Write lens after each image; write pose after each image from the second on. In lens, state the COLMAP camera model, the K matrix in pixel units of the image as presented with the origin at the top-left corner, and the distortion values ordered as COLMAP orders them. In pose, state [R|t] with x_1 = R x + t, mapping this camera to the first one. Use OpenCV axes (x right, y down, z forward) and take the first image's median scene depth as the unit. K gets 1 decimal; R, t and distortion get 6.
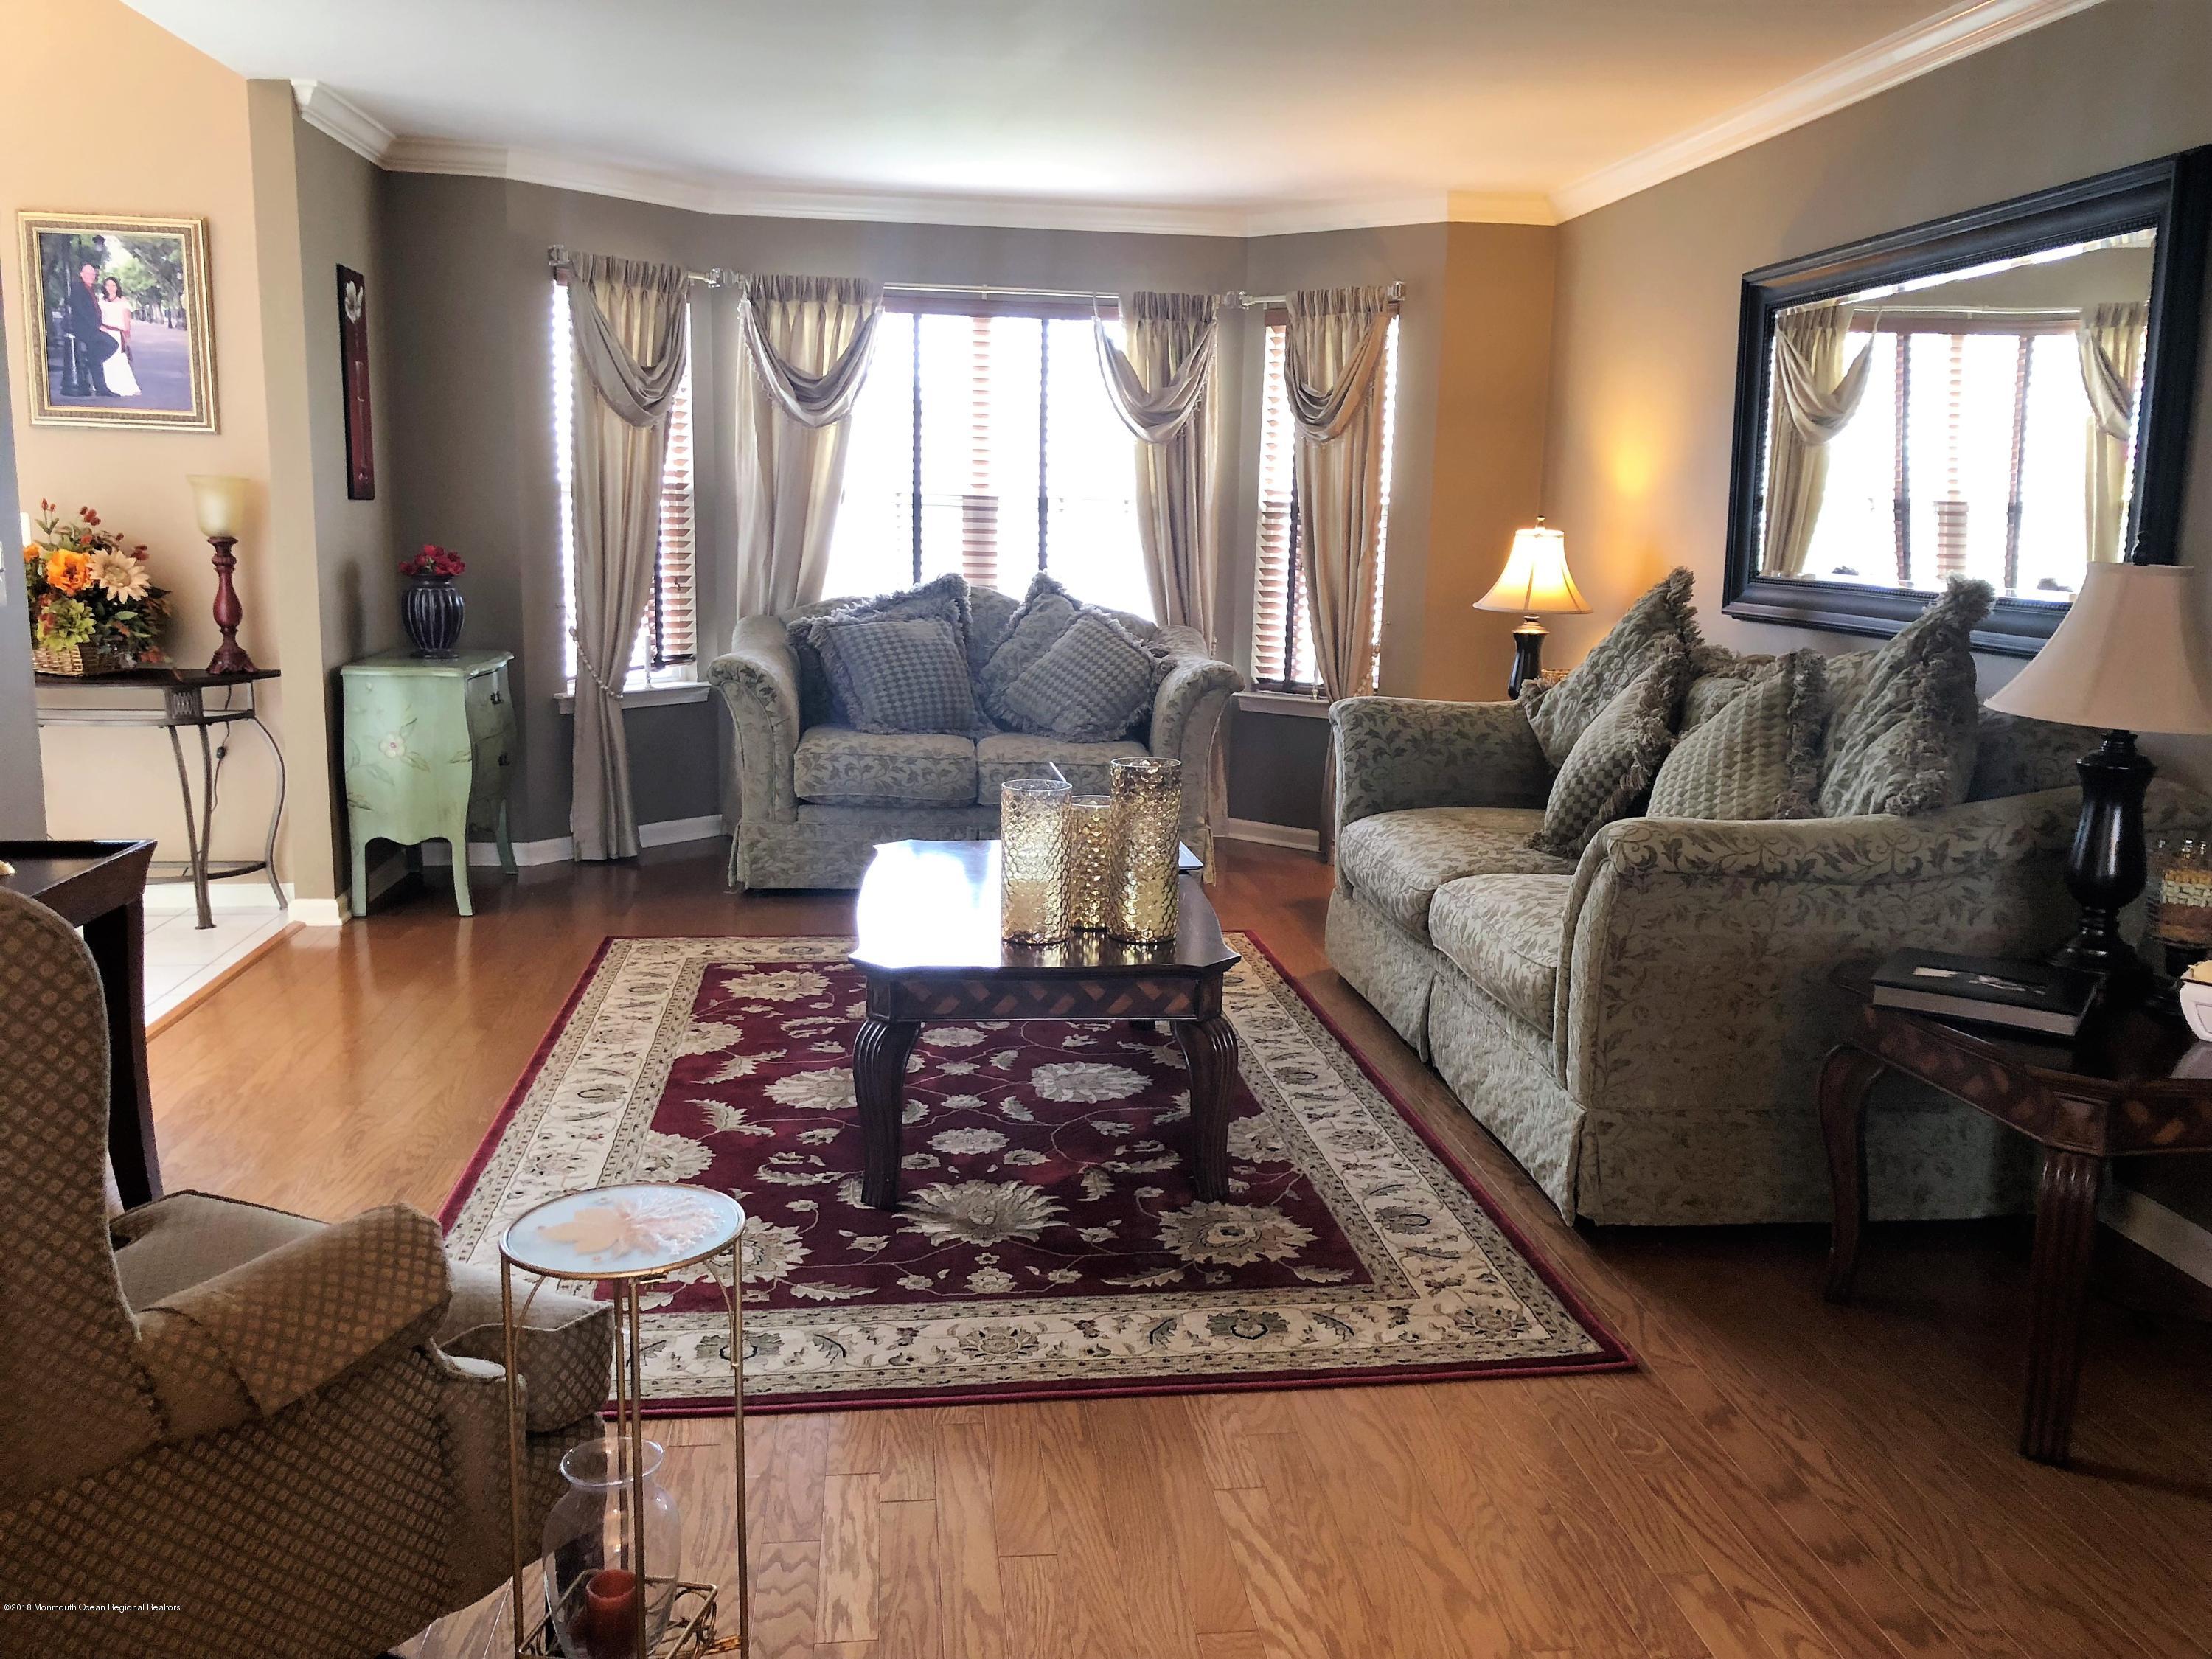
lens RADIAL K [[1810.7, 0, 1121.2], [0, 1810.7, 834.0], [0, 0, 1]] dist [0.045882, -0.058927]
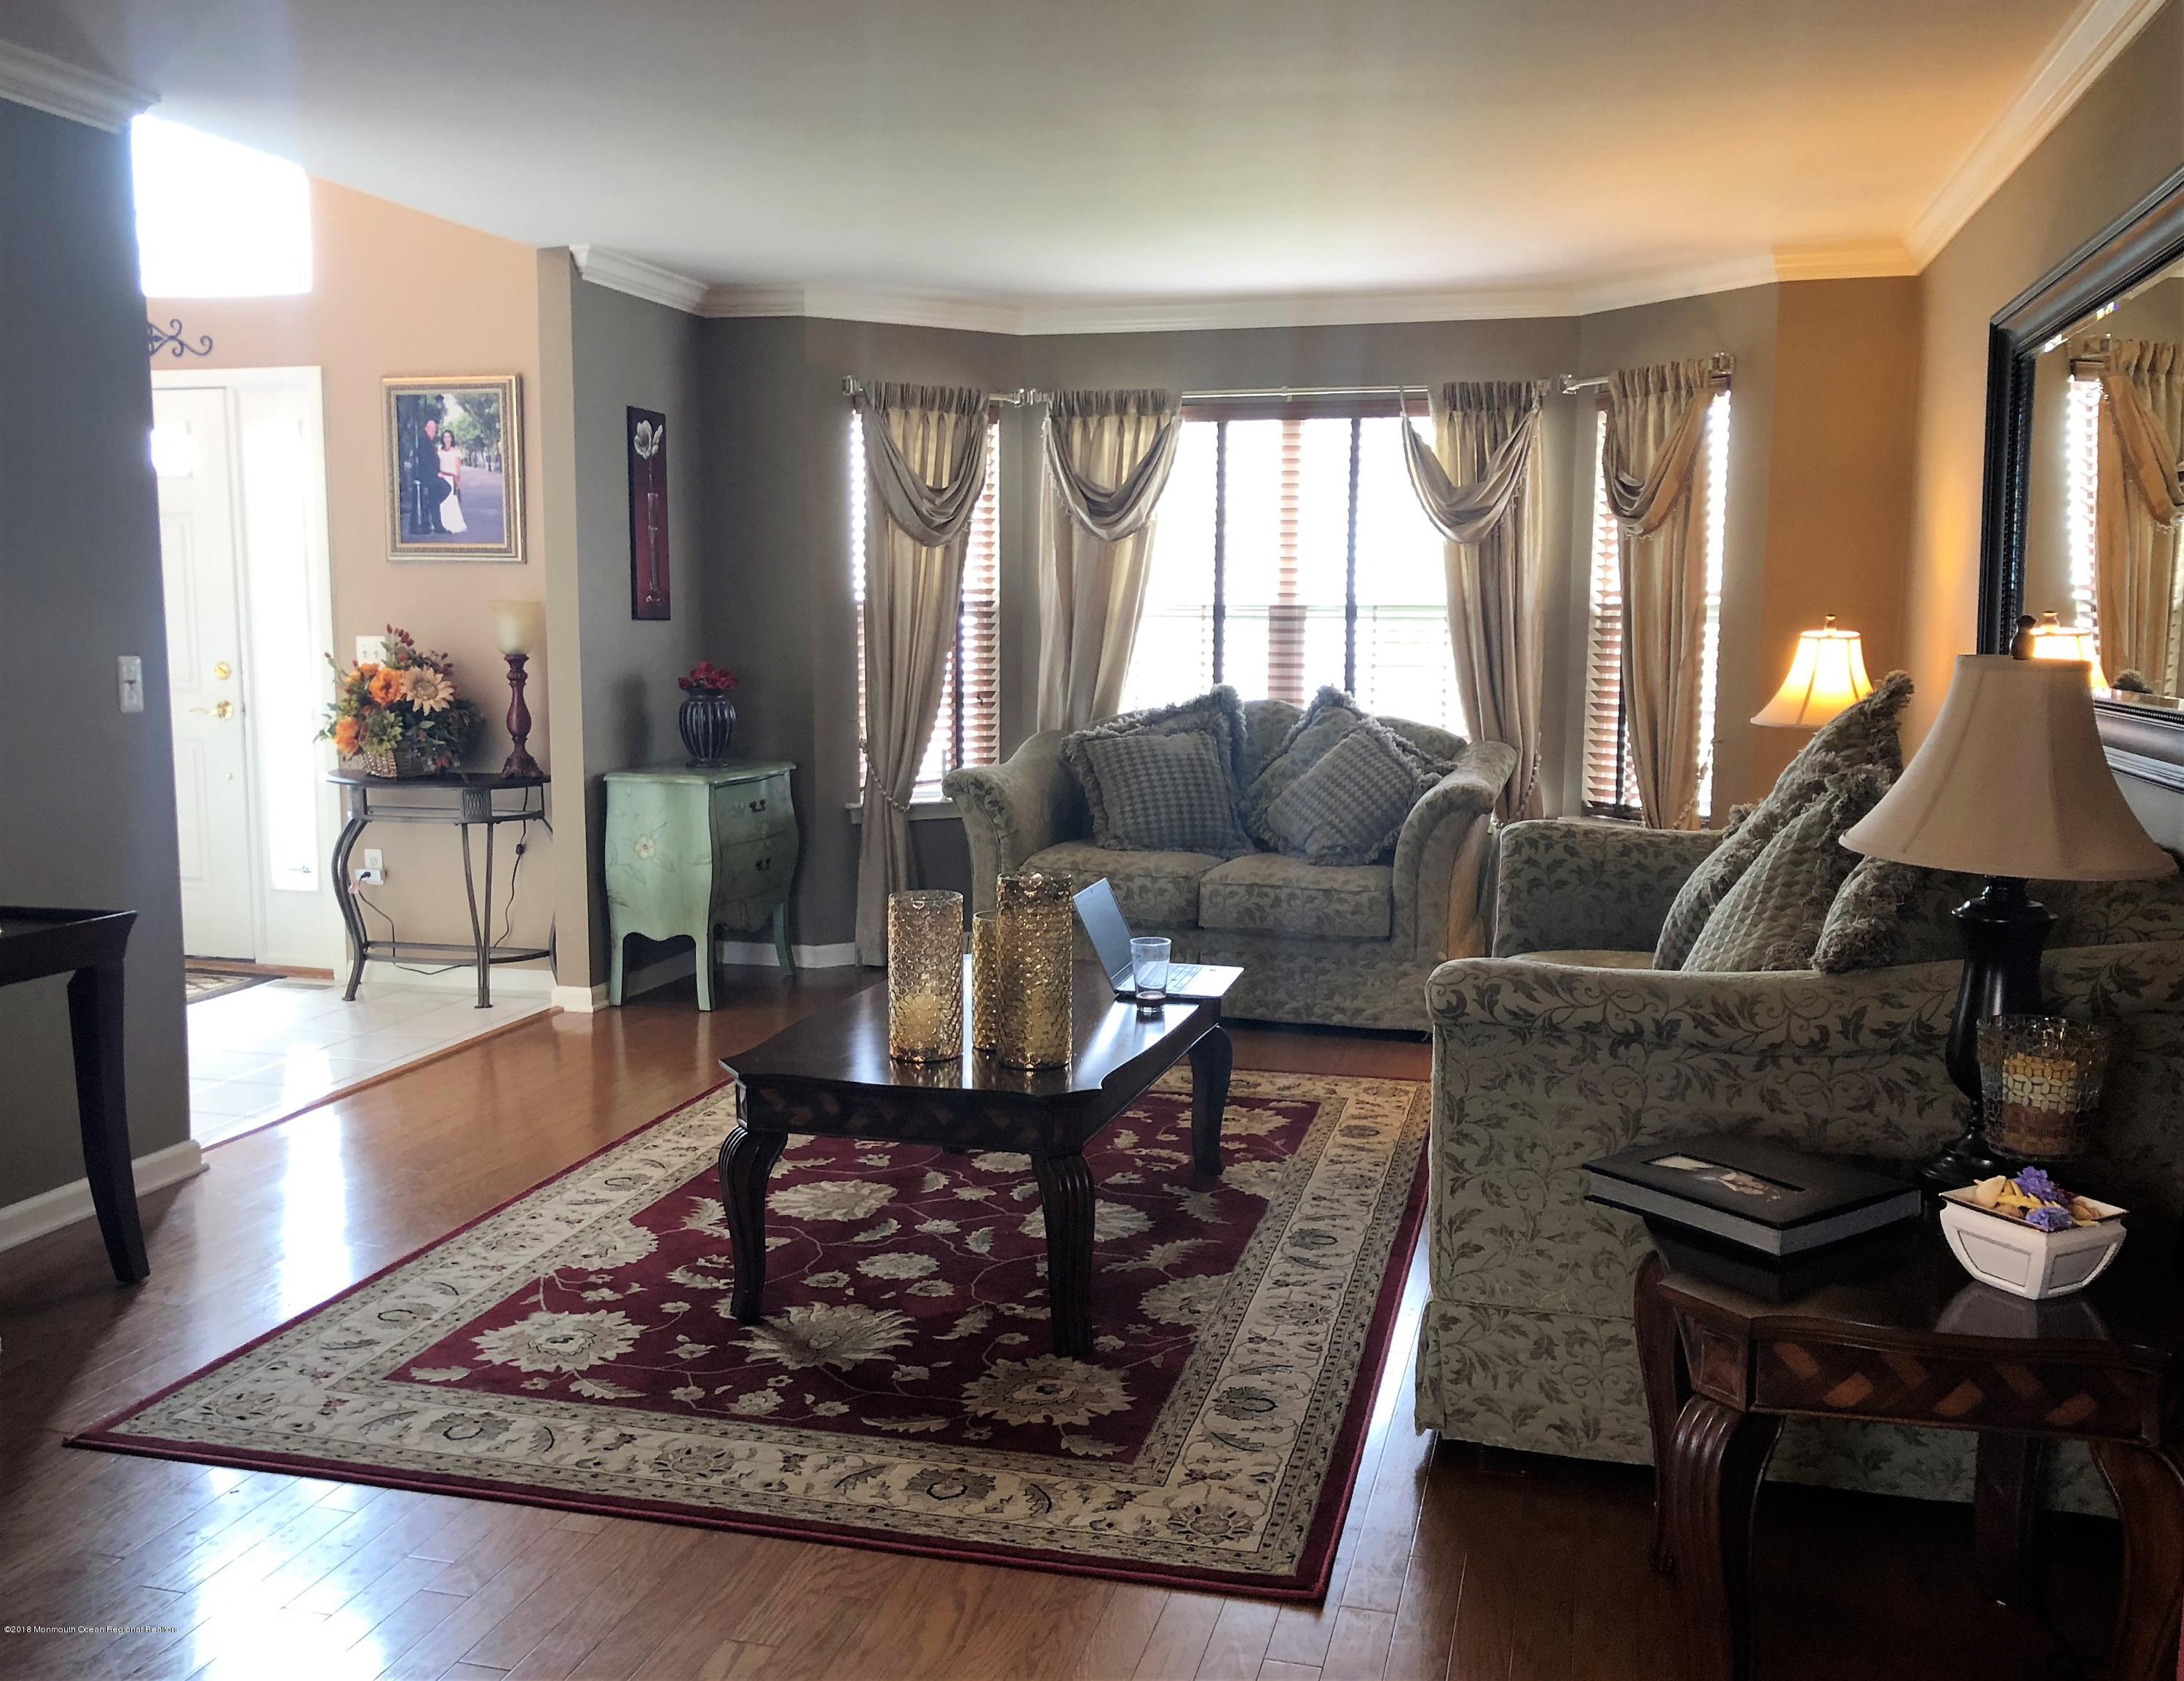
lens RADIAL K [[1914.5, 0, 1093.4], [0, 1914.5, 849.3], [0, 0, 1]] dist [0.033864, -0.042134]
pose [[0.926906, 0.028412, -0.374216, 0.273502], [-0.051504, 0.997326, -0.051850, -0.002519], [0.371742, 0.067334, 0.925891, 0.057078]]
